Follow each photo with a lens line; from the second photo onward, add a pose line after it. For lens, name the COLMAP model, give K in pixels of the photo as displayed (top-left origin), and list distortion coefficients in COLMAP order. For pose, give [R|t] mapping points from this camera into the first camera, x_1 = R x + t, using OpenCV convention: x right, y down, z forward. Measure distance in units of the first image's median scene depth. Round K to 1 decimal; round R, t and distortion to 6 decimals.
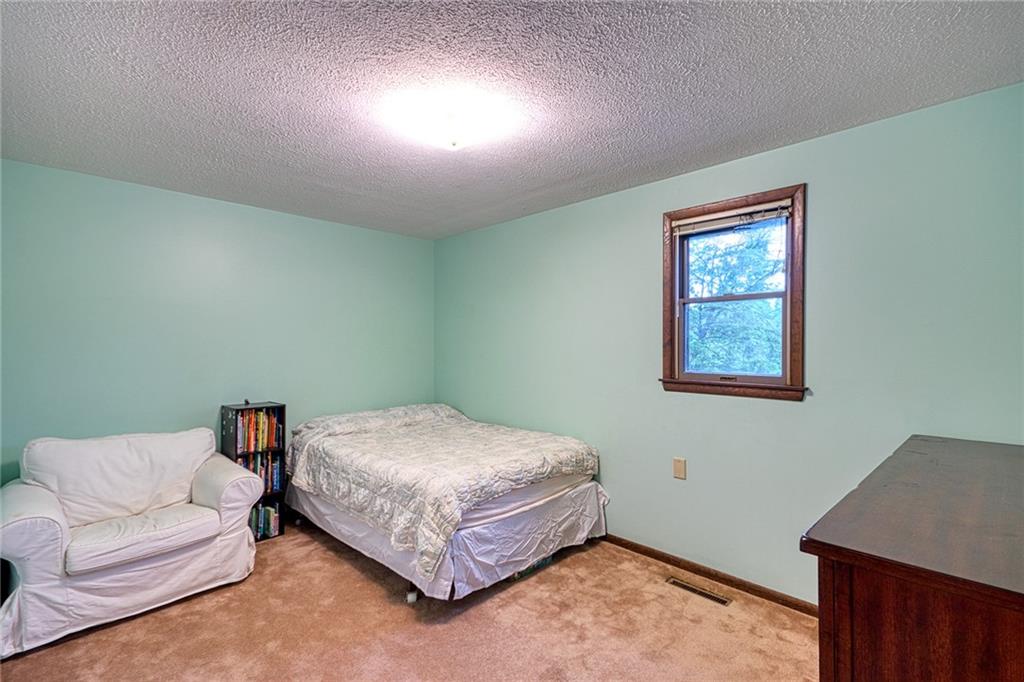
lens RADIAL K [[466.7, 0, 509.7], [0, 466.7, 349.2], [0, 0, 1]] dist [0.026921, -0.019085]
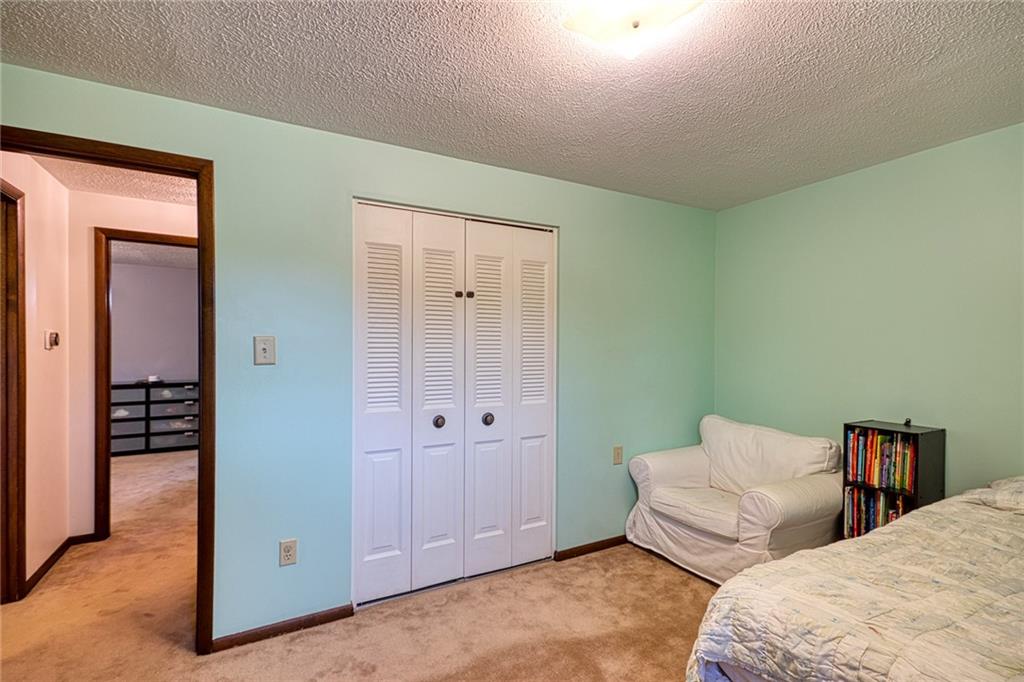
lens RADIAL K [[466.7, 0, 509.7], [0, 466.7, 349.2], [0, 0, 1]] dist [0.026921, -0.019085]
pose [[-0.291496, 0.008264, -0.956536, 0.449877], [-0.010935, 0.999869, 0.011970, -0.007181], [0.956510, 0.013949, -0.291367, 0.842350]]
